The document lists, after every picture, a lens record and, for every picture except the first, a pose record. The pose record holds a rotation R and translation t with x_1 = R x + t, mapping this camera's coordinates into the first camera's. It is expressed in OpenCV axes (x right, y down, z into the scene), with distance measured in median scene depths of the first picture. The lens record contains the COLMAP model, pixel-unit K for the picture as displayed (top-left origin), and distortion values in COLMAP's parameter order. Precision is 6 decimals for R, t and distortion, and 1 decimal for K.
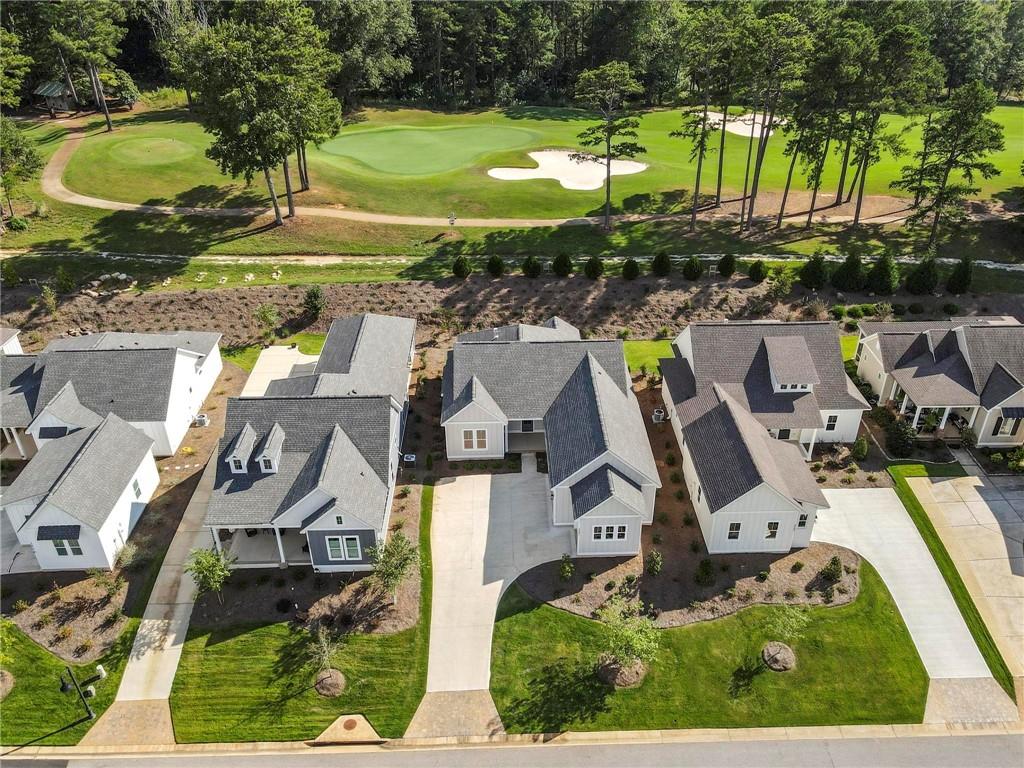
lens RADIAL K [[836.9, 0, 507.5], [0, 836.9, 413.7], [0, 0, 1]] dist [0.007324, 0.014916]
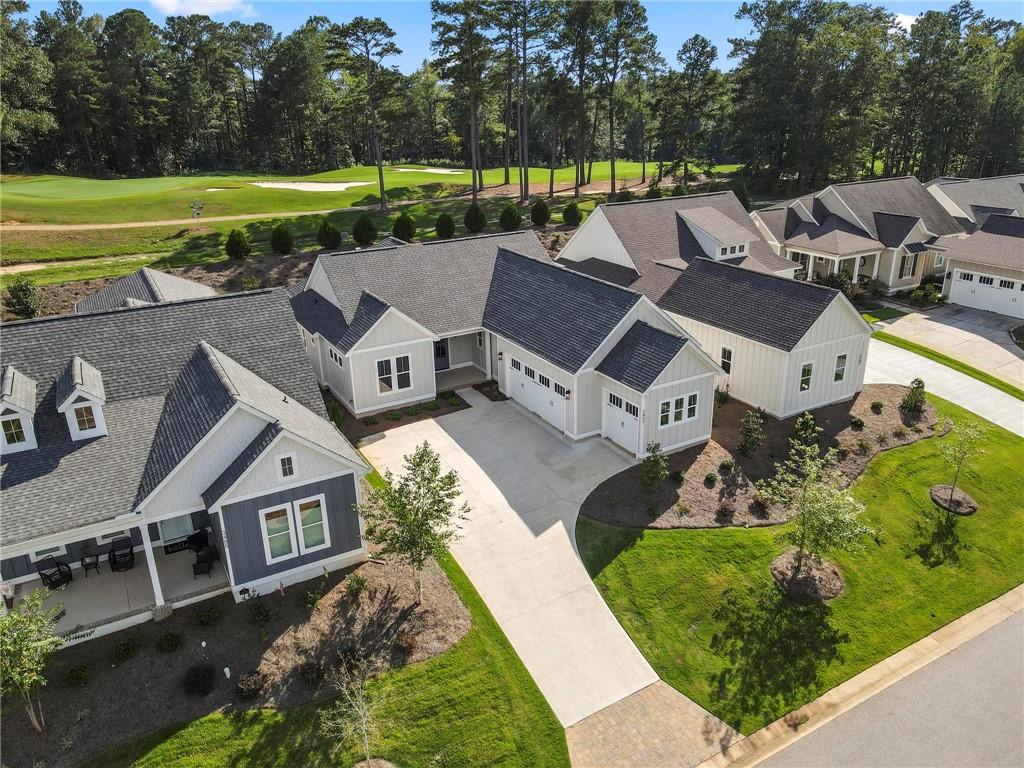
lens RADIAL K [[757.4, 0, 512.0], [0, 757.4, 384.0], [0, 0, 1]] dist [0.023125, -0.000821]
pose [[0.876137, -0.174720, 0.449284, -0.270893], [0.262058, 0.954889, -0.139690, 0.173733], [-0.404609, 0.240126, 0.882401, 0.510076]]
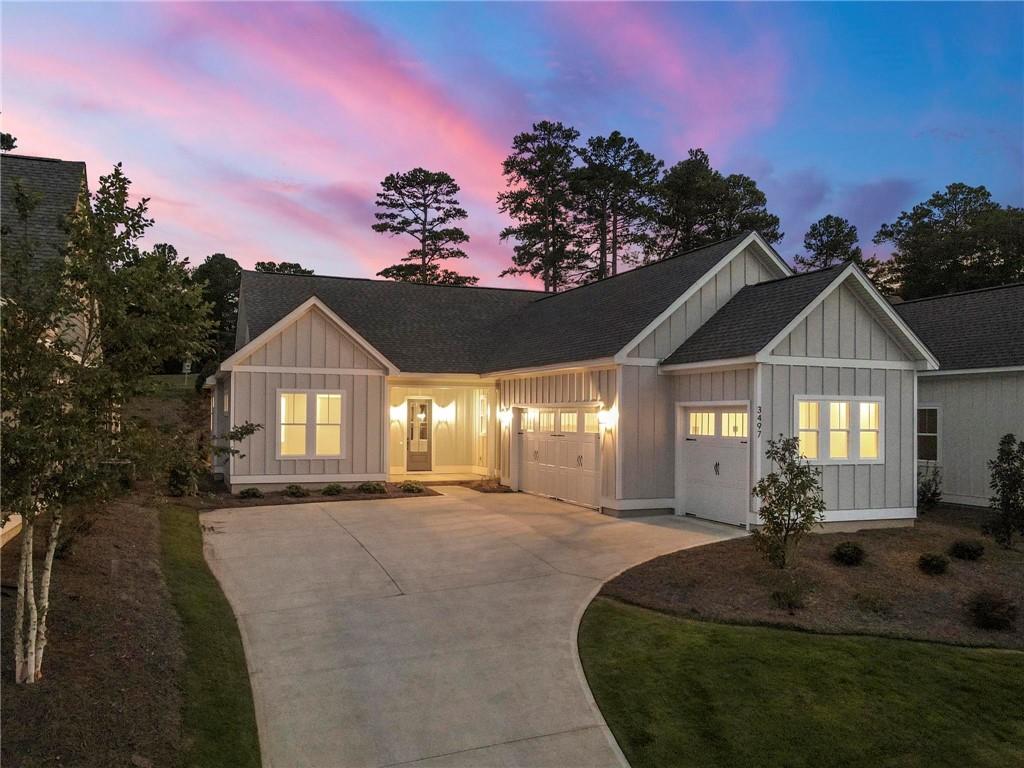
lens RADIAL K [[836.9, 0, 507.5], [0, 836.9, 413.7], [0, 0, 1]] dist [0.007324, 0.014916]
pose [[0.936507, 0.023174, 0.349882, -0.104527], [0.167723, 0.846660, -0.505011, 0.275750], [-0.307935, 0.531629, 0.789016, 0.793030]]
